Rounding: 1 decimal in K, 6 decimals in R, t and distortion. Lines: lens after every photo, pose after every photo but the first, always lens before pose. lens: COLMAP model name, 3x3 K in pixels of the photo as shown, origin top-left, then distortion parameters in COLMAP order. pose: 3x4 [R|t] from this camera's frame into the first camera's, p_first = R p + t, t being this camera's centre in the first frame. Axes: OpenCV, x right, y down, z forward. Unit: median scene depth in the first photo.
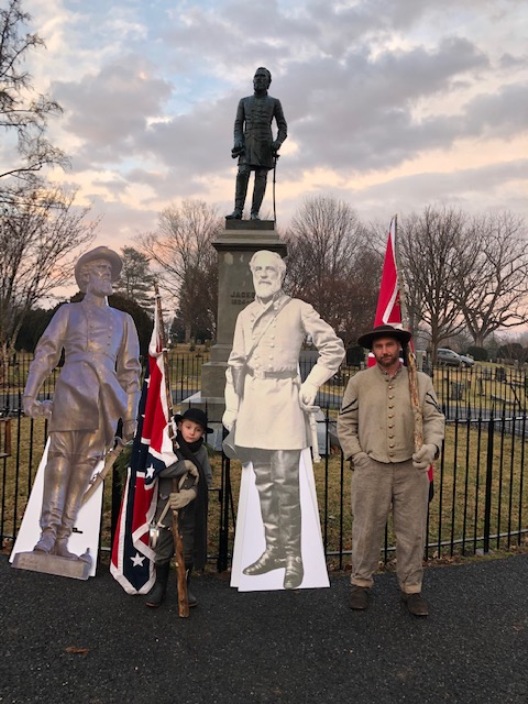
lens RADIAL K [[594.6, 0, 266.8], [0, 594.6, 351.7], [0, 0, 1]] dist [0.030743, -0.040396]
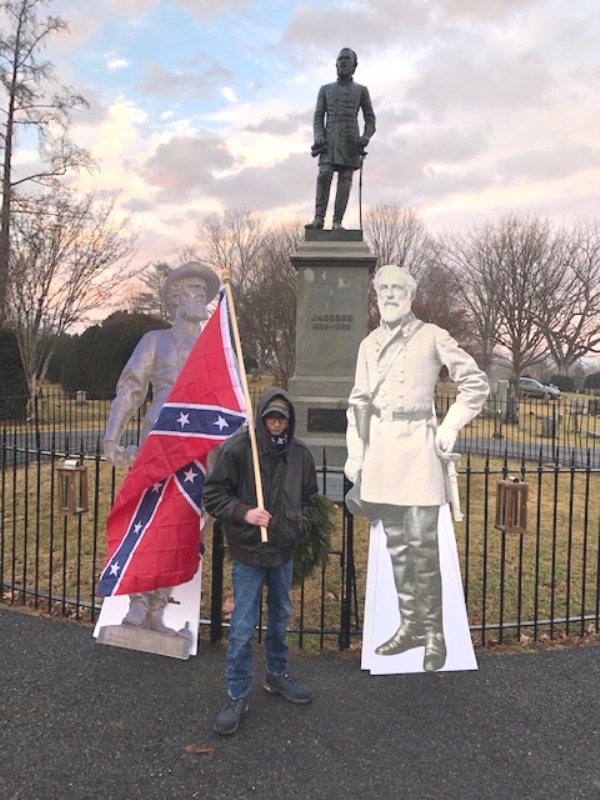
lens RADIAL K [[675.6, 0, 302.8], [0, 675.6, 397.5], [0, 0, 1]] dist [0.030743, -0.040396]
pose [[0.999845, -0.001890, -0.017514, -0.055278], [0.002312, 0.999707, 0.024106, -0.004490], [0.017463, -0.024143, 0.999556, 0.025192]]
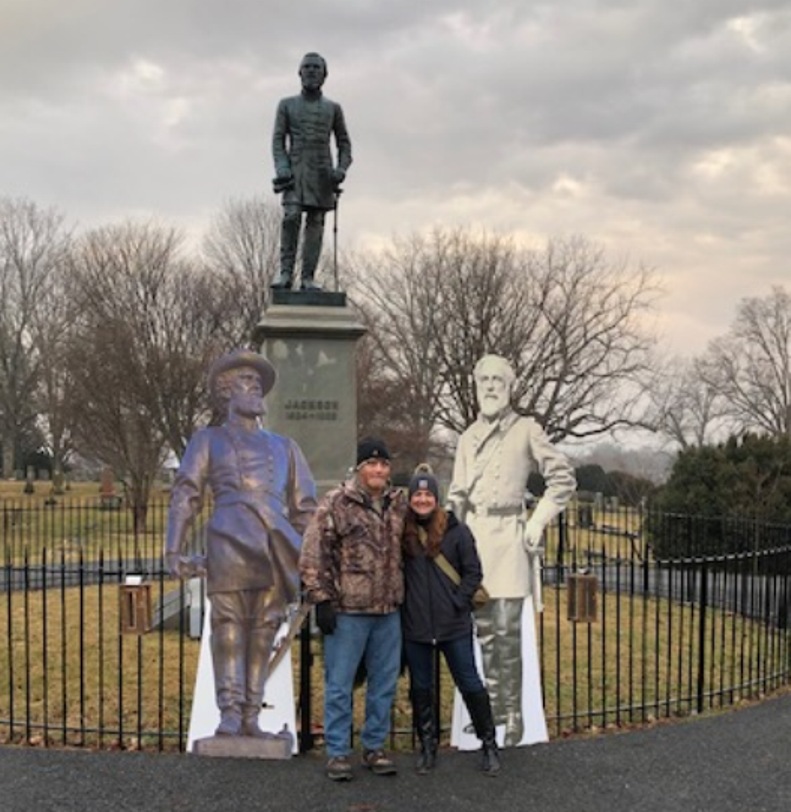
lens RADIAL K [[1125.9, 0, 397.2], [0, 1125.9, 555.2], [0, 0, 1]] dist [0.042757, 0.000000]
pose [[0.971436, -0.040777, 0.233773, -0.235977], [0.026721, 0.997657, 0.062982, -0.002418], [-0.235794, -0.054936, 0.970249, -0.262719]]
